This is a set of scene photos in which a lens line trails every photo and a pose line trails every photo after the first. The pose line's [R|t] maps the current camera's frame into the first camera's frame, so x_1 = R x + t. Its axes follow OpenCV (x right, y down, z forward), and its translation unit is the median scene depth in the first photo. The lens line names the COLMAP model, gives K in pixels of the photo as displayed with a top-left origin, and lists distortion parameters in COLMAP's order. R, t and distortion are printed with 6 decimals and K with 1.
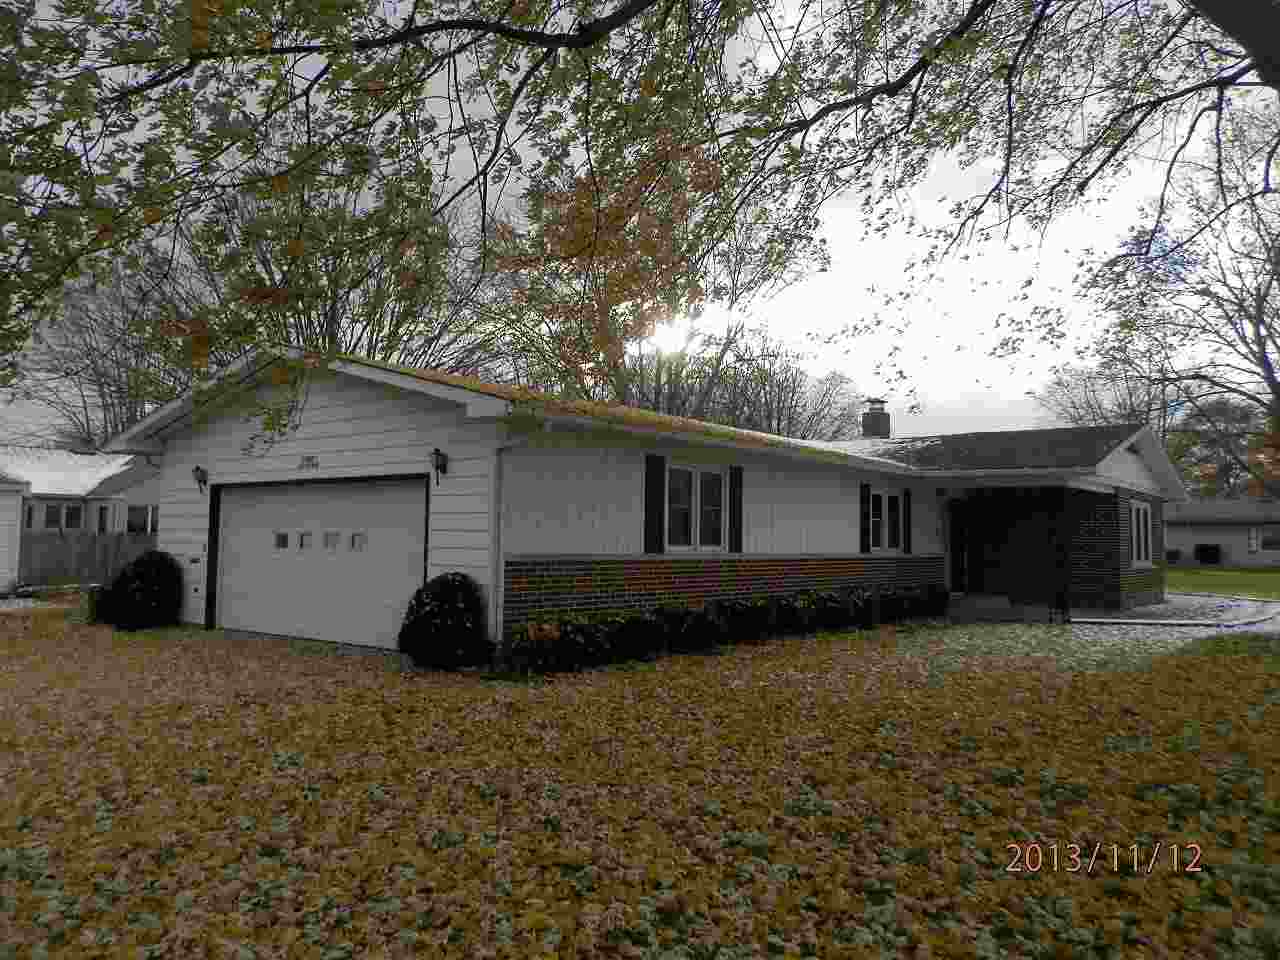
lens RADIAL K [[1002.4, 0, 640.0], [0, 1002.4, 480.0], [0, 0, 1]] dist [0.039497, -0.003677]
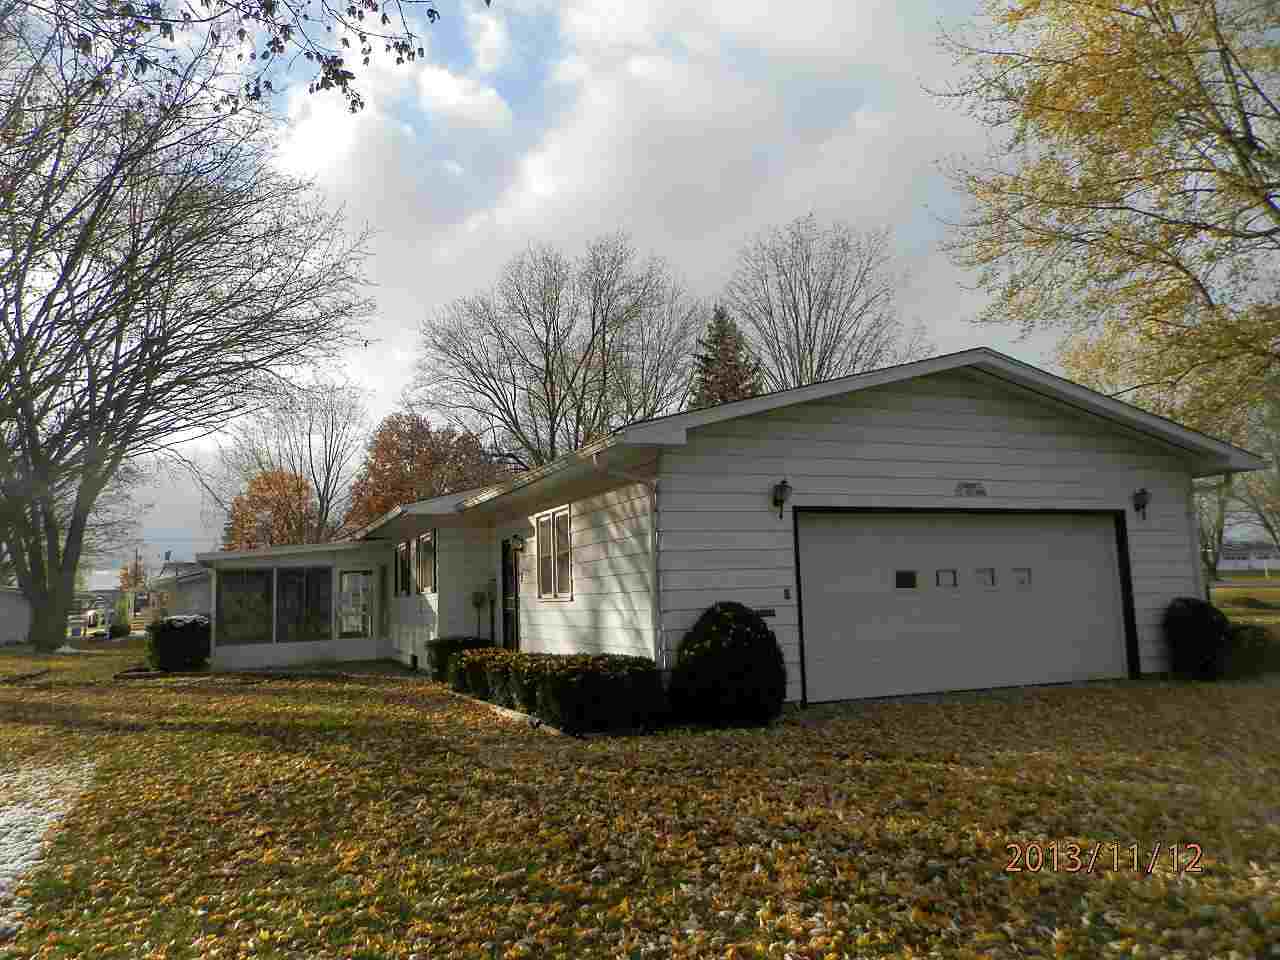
lens RADIAL K [[1002.4, 0, 640.0], [0, 1002.4, 480.0], [0, 0, 1]] dist [0.039497, -0.003677]
pose [[0.416319, 0.075388, 0.906088, -1.253001], [-0.022805, 0.997109, -0.072483, 0.045422], [-0.908933, 0.009513, 0.416835, 0.894407]]
